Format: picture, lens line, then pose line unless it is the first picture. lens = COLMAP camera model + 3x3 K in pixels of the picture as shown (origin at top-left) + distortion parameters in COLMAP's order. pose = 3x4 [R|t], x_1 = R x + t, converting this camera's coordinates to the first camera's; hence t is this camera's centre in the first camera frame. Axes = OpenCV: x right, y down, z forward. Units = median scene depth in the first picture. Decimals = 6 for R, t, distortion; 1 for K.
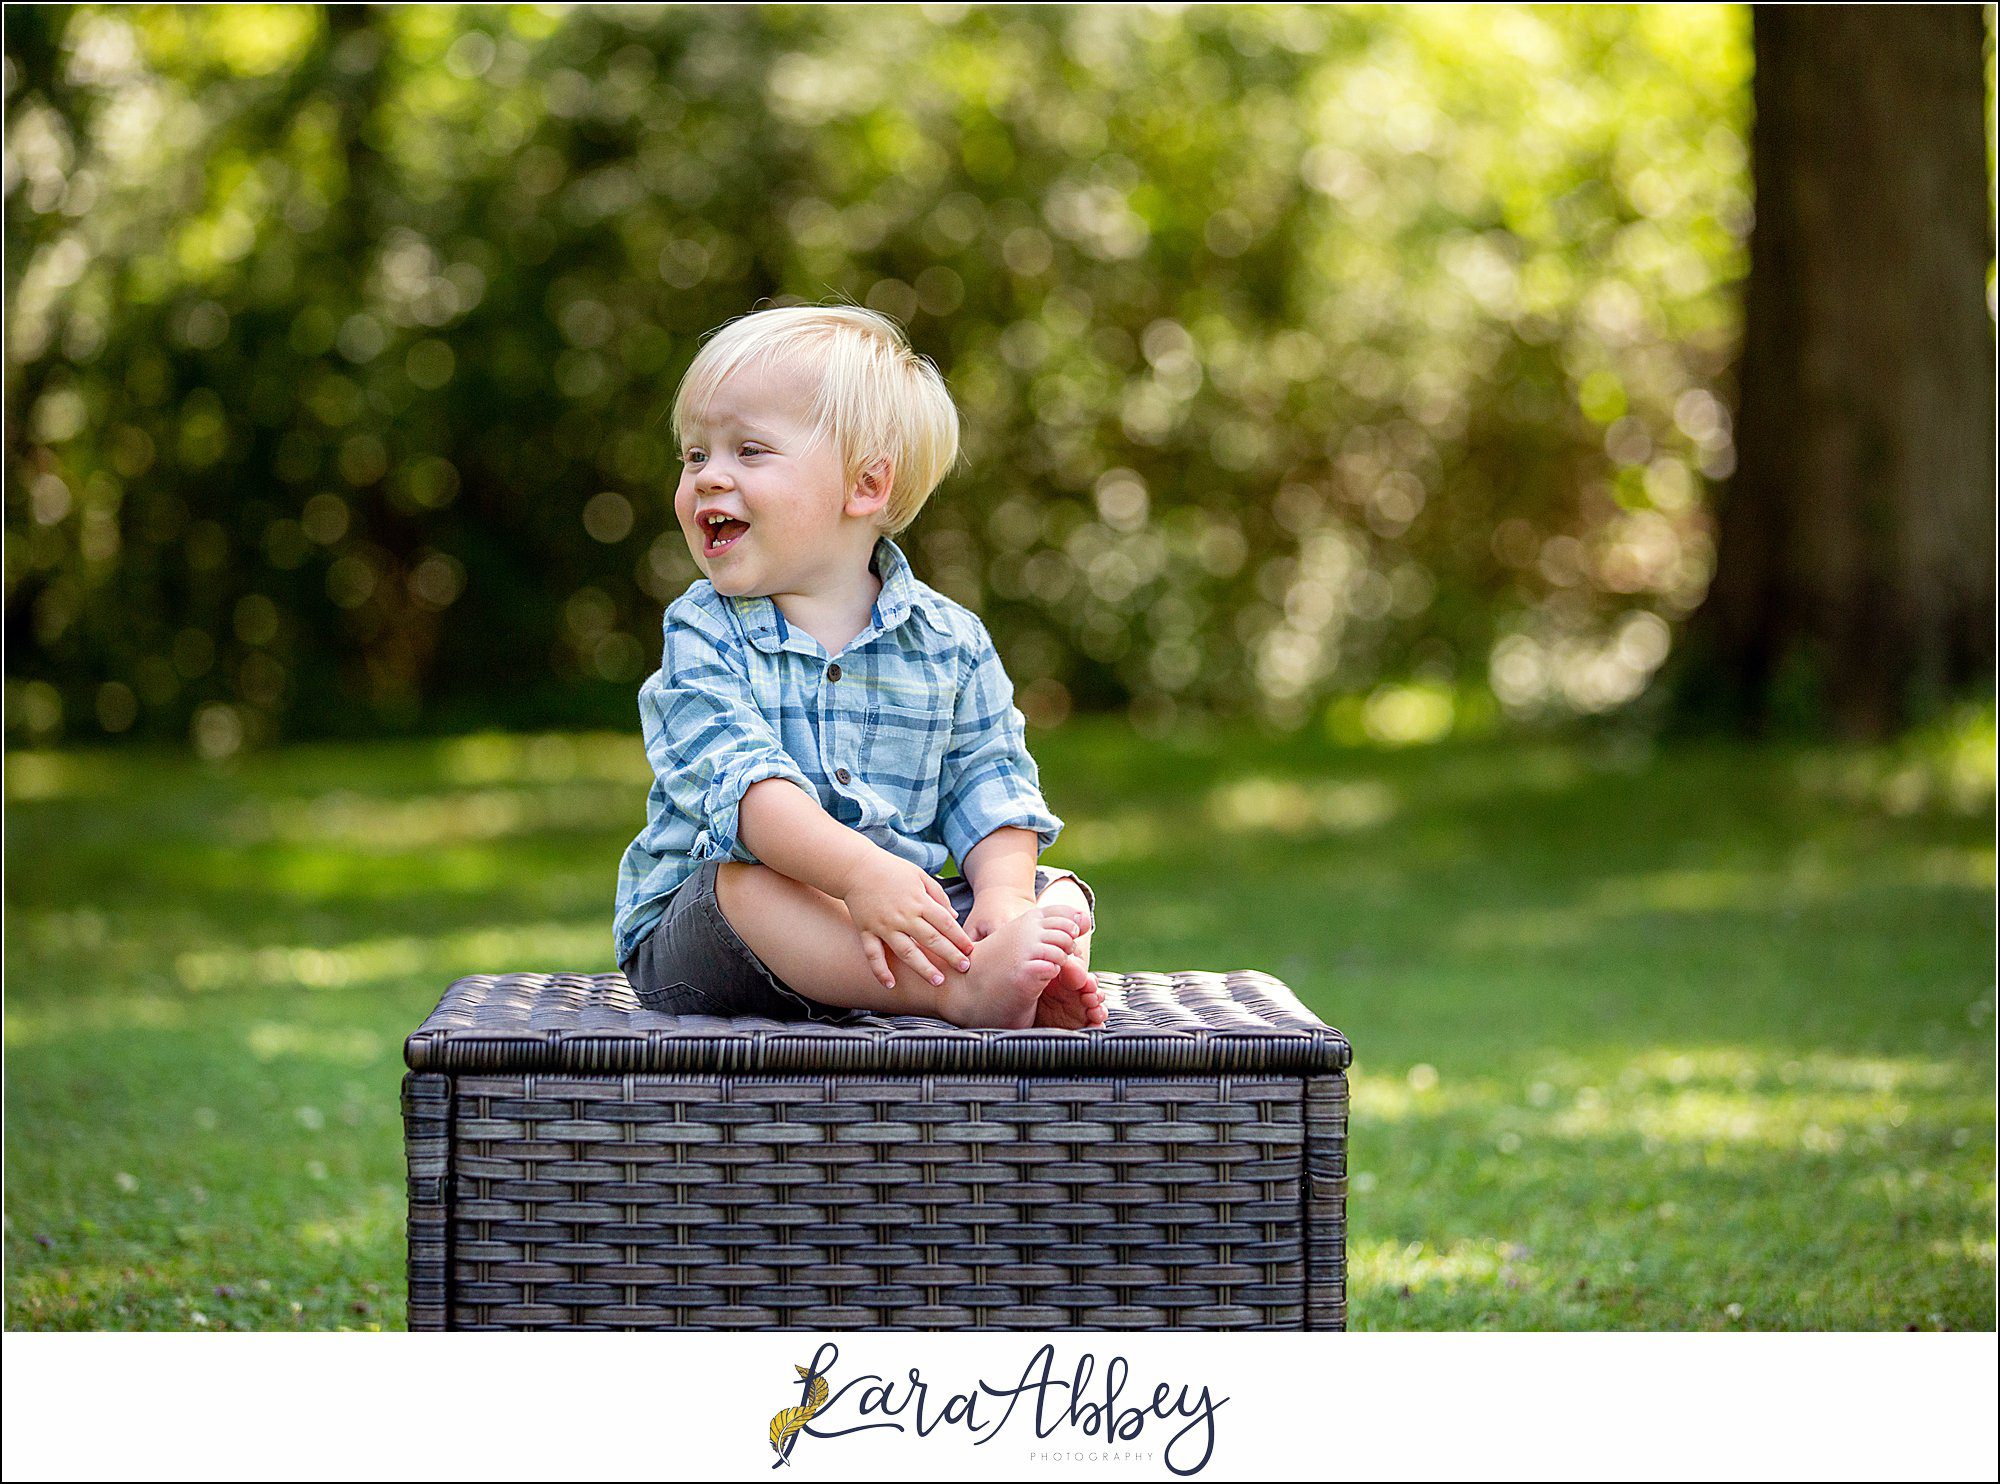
lens RADIAL K [[7447.1, 0, 1000.0], [0, 7447.1, 742.0], [0, 0, 1]] dist [0.082078, 3.062929]
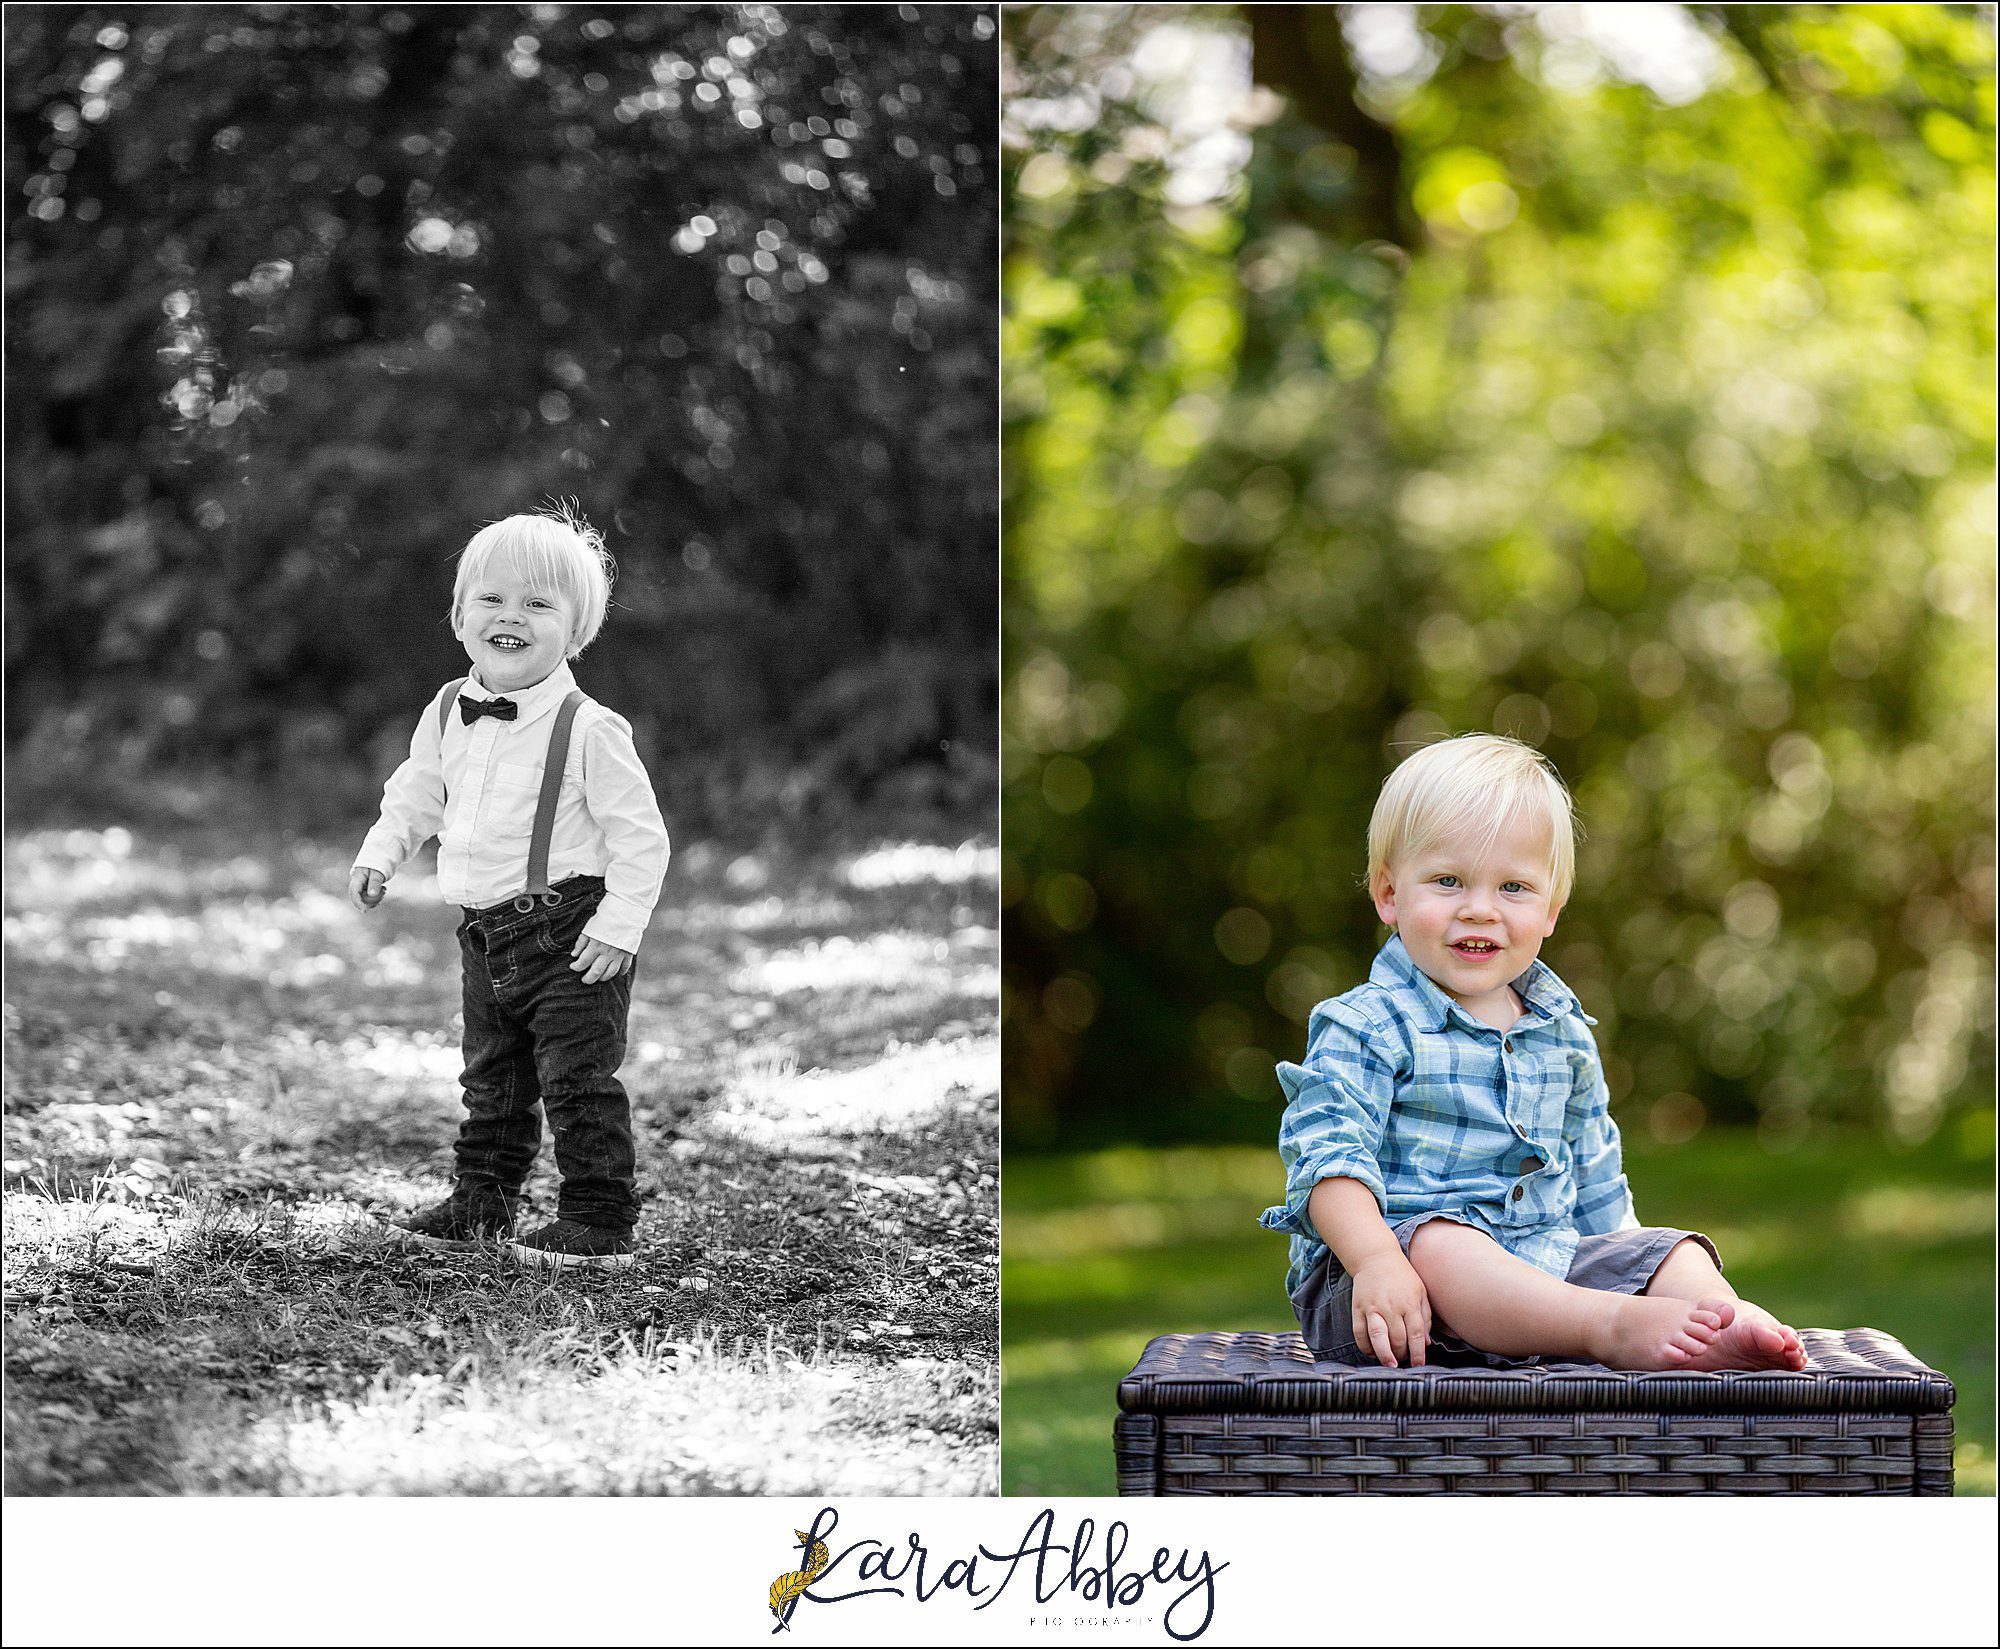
lens RADIAL K [[8162.7, 0, 1000.0], [0, 8162.7, 824.5], [0, 0, 1]] dist [0.040635, 2.131680]
pose [[0.997097, -0.006429, -0.075869, -0.002698], [0.002993, 0.998969, -0.045309, 0.011122], [0.076082, 0.044951, 0.996088, -0.246734]]
